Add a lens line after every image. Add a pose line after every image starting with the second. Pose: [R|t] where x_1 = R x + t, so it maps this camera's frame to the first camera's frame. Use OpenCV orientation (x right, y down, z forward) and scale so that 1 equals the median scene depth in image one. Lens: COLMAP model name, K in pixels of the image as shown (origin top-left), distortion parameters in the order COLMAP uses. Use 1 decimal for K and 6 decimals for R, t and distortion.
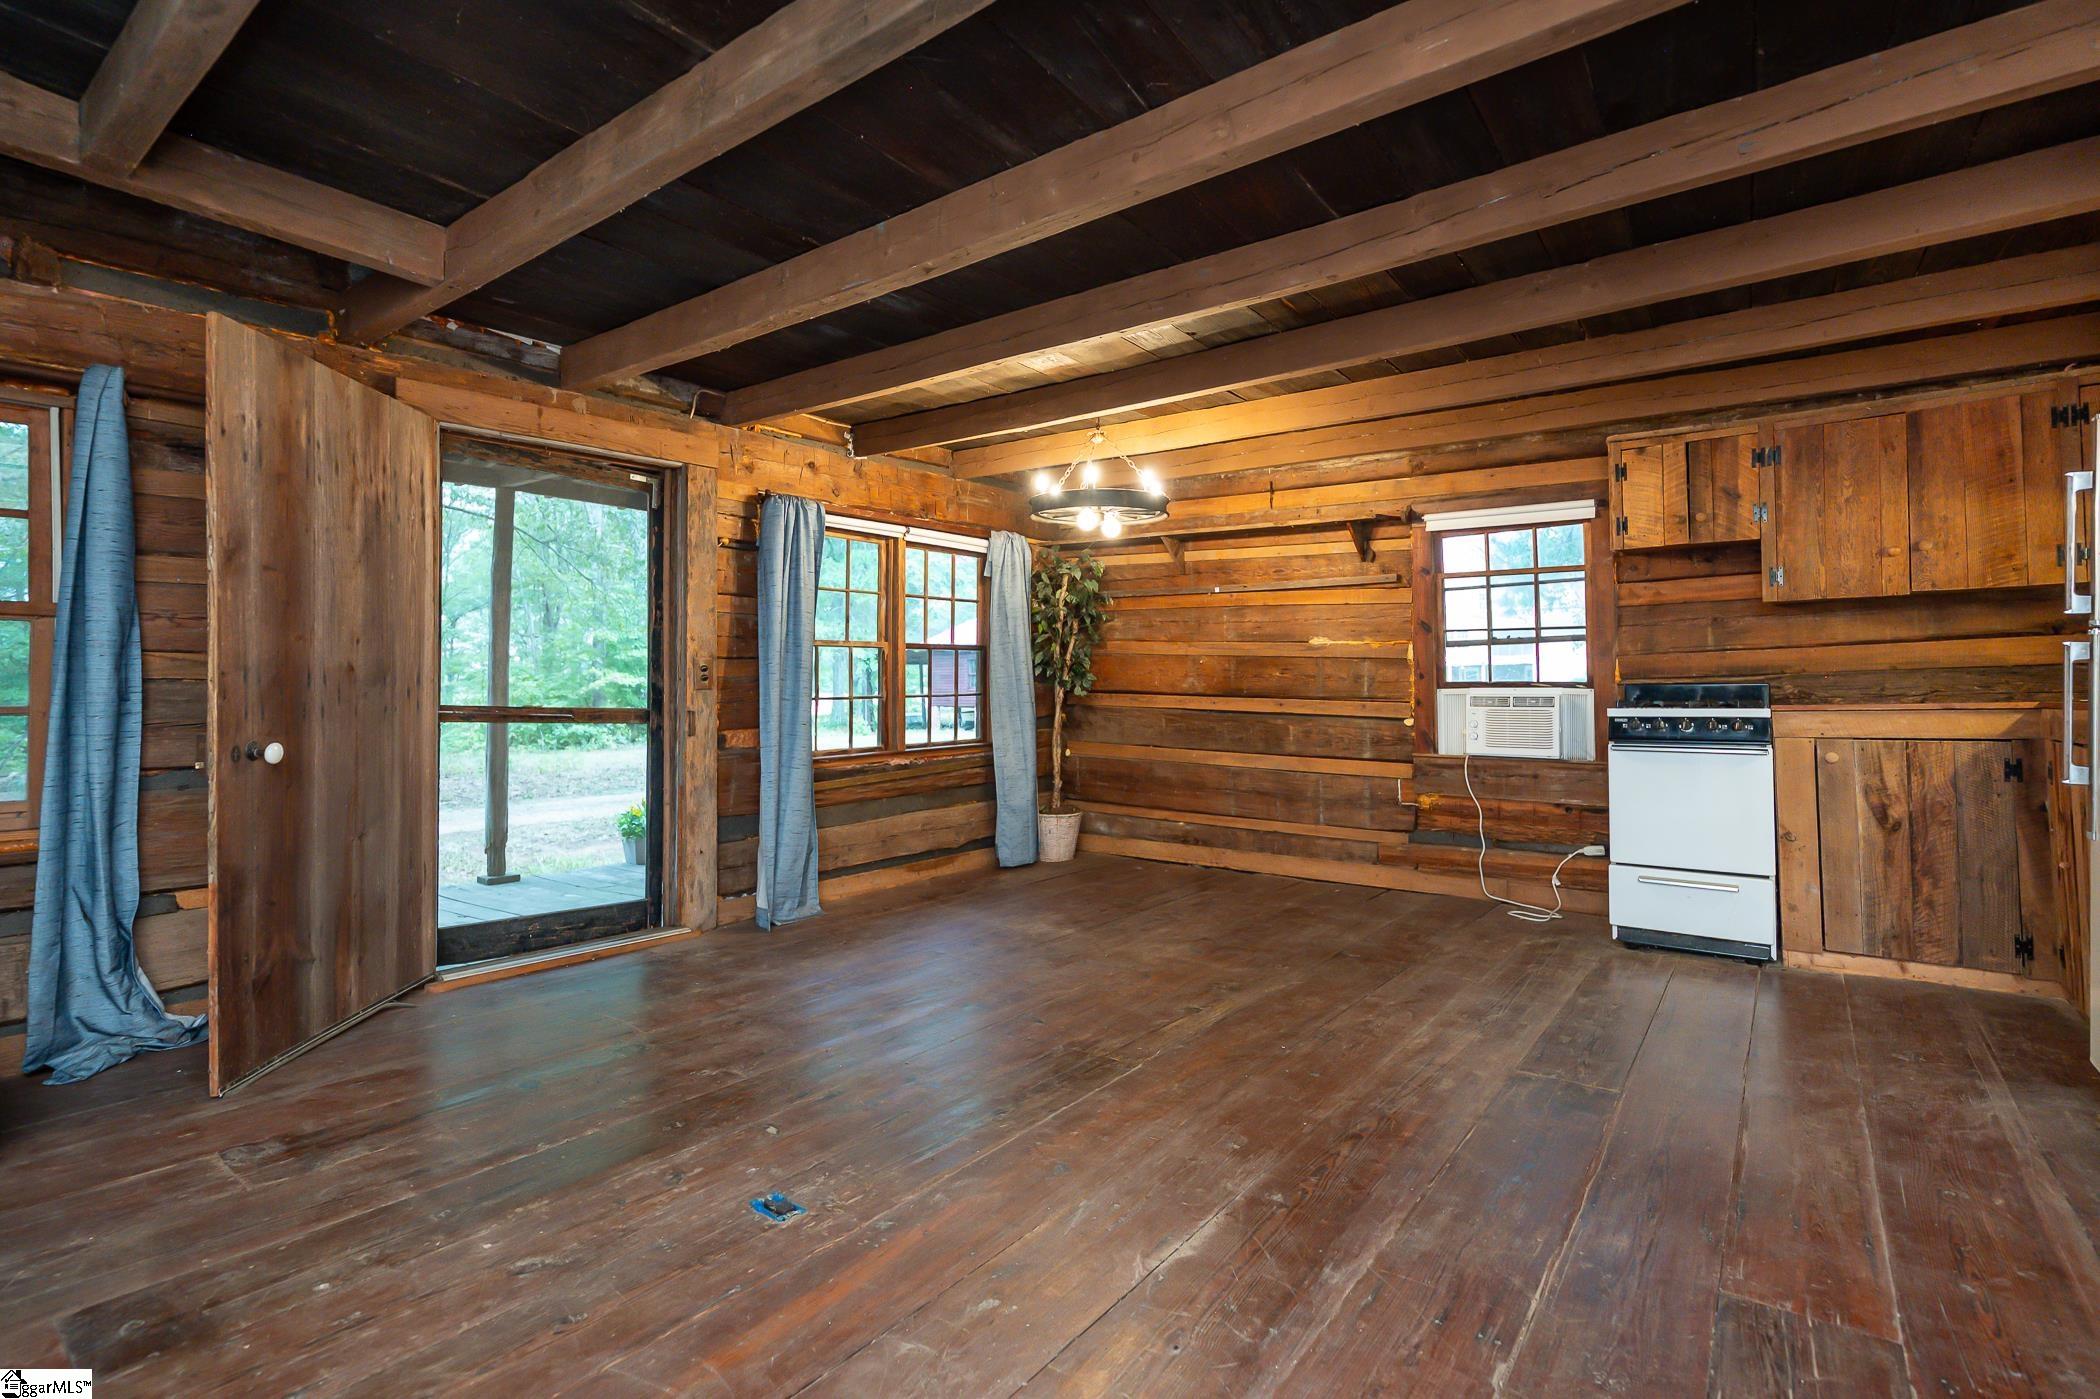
lens RADIAL K [[984.5, 0, 1051.3], [0, 984.5, 686.4], [0, 0, 1]] dist [0.000536, -0.000035]
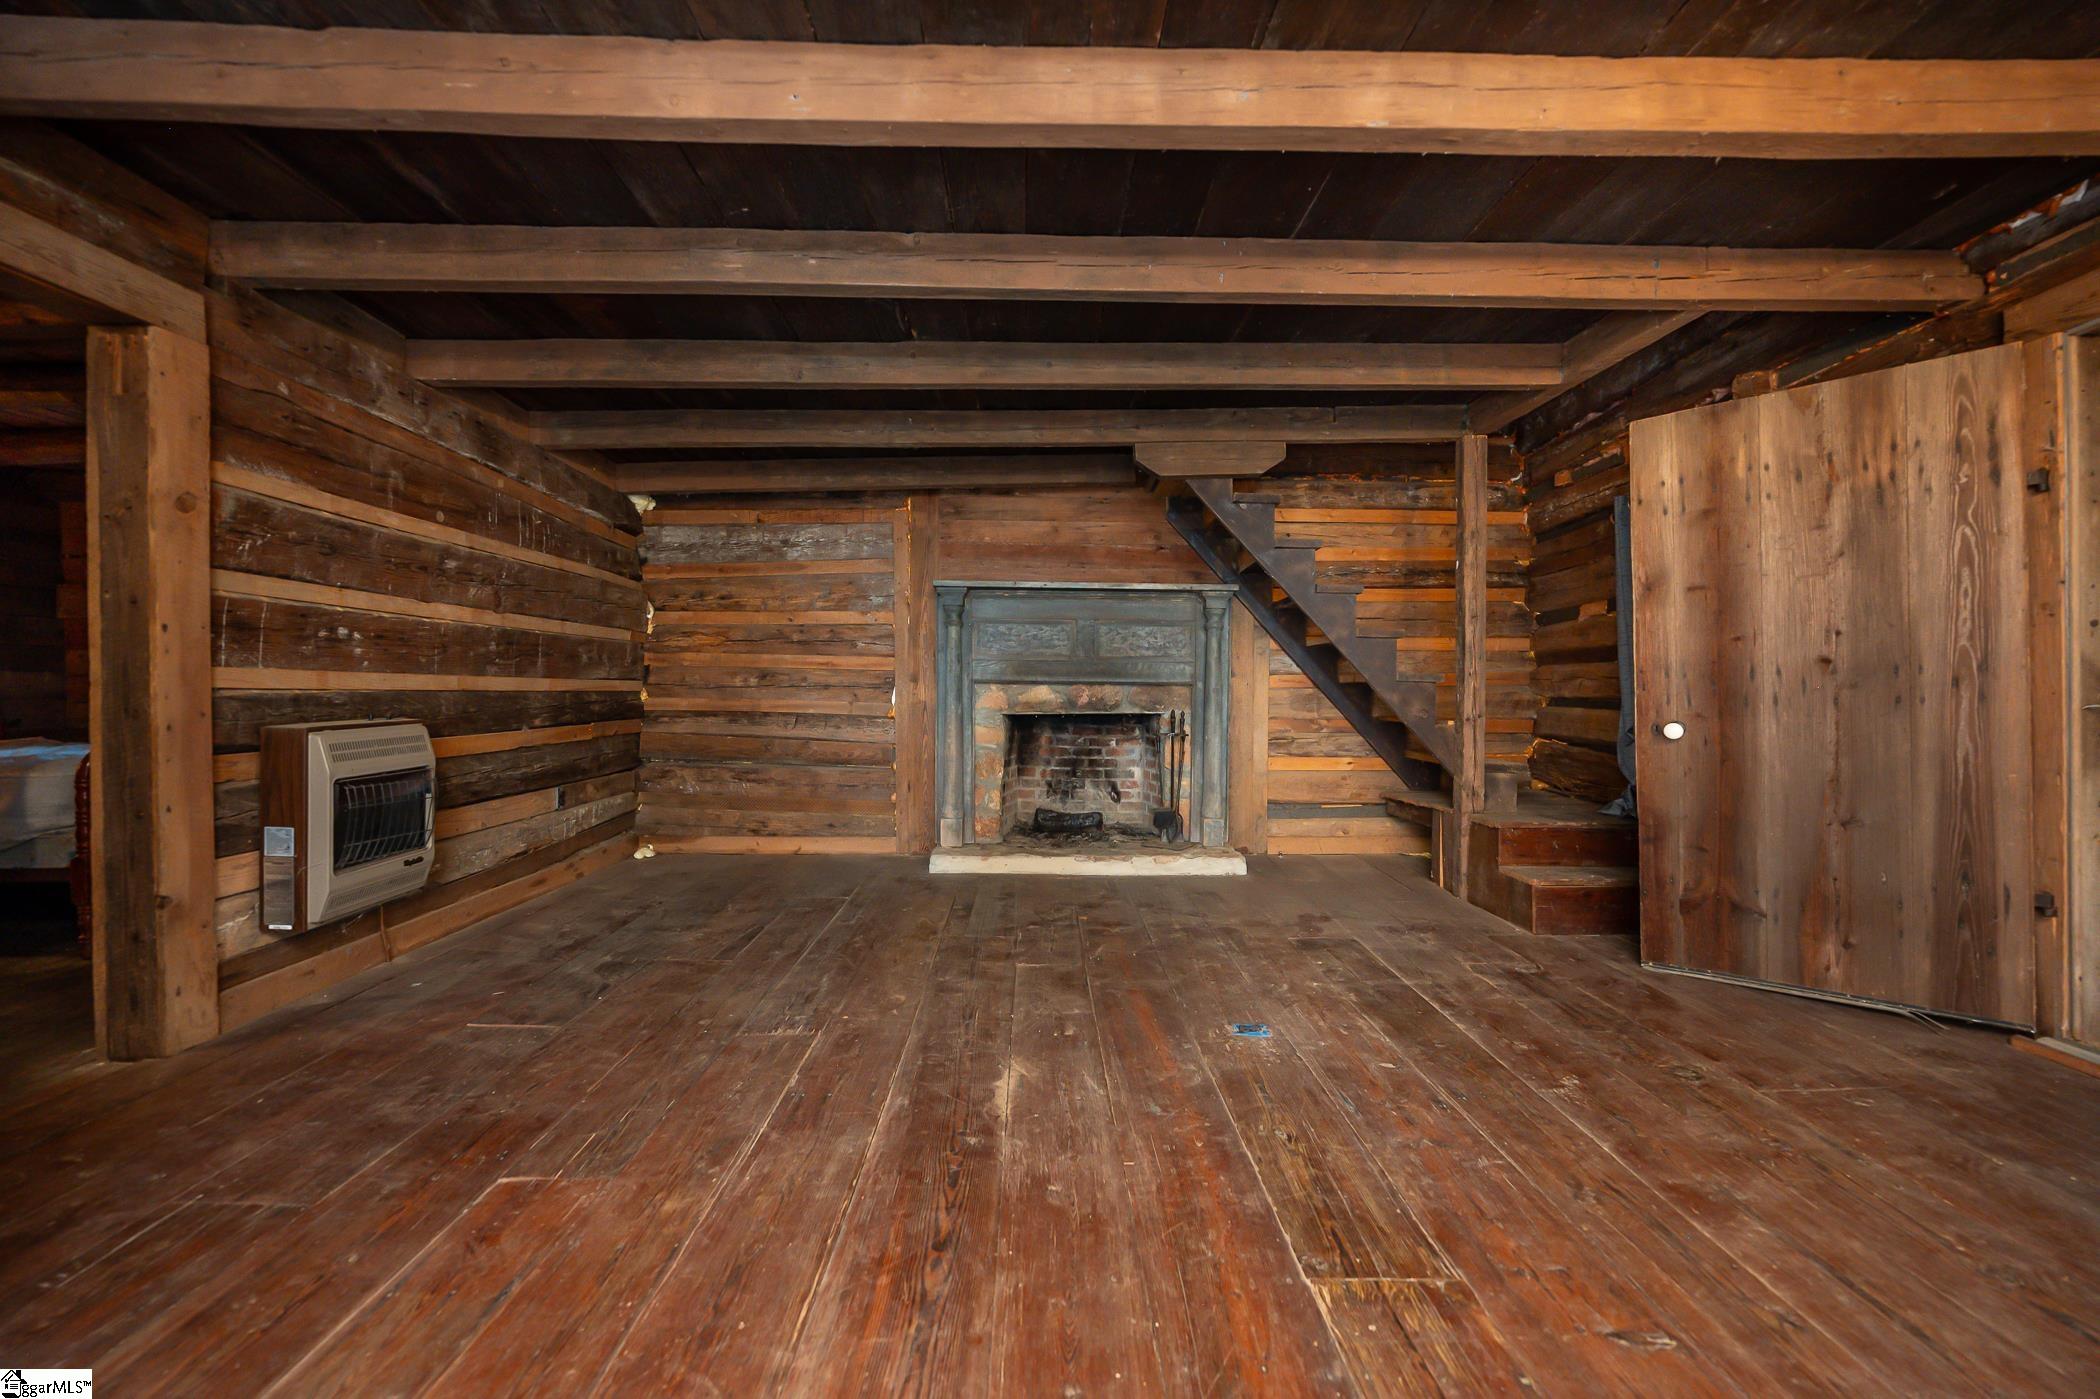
lens RADIAL K [[853.8, 0, 1047.5], [0, 853.8, 692.4], [0, 0, 1]] dist [-0.009107, 0.000850]
pose [[-0.791118, 0.004427, -0.611647, 0.697125], [0.010861, 0.999918, -0.006810, 0.018686], [0.611567, -0.012031, -0.791101, 1.694111]]
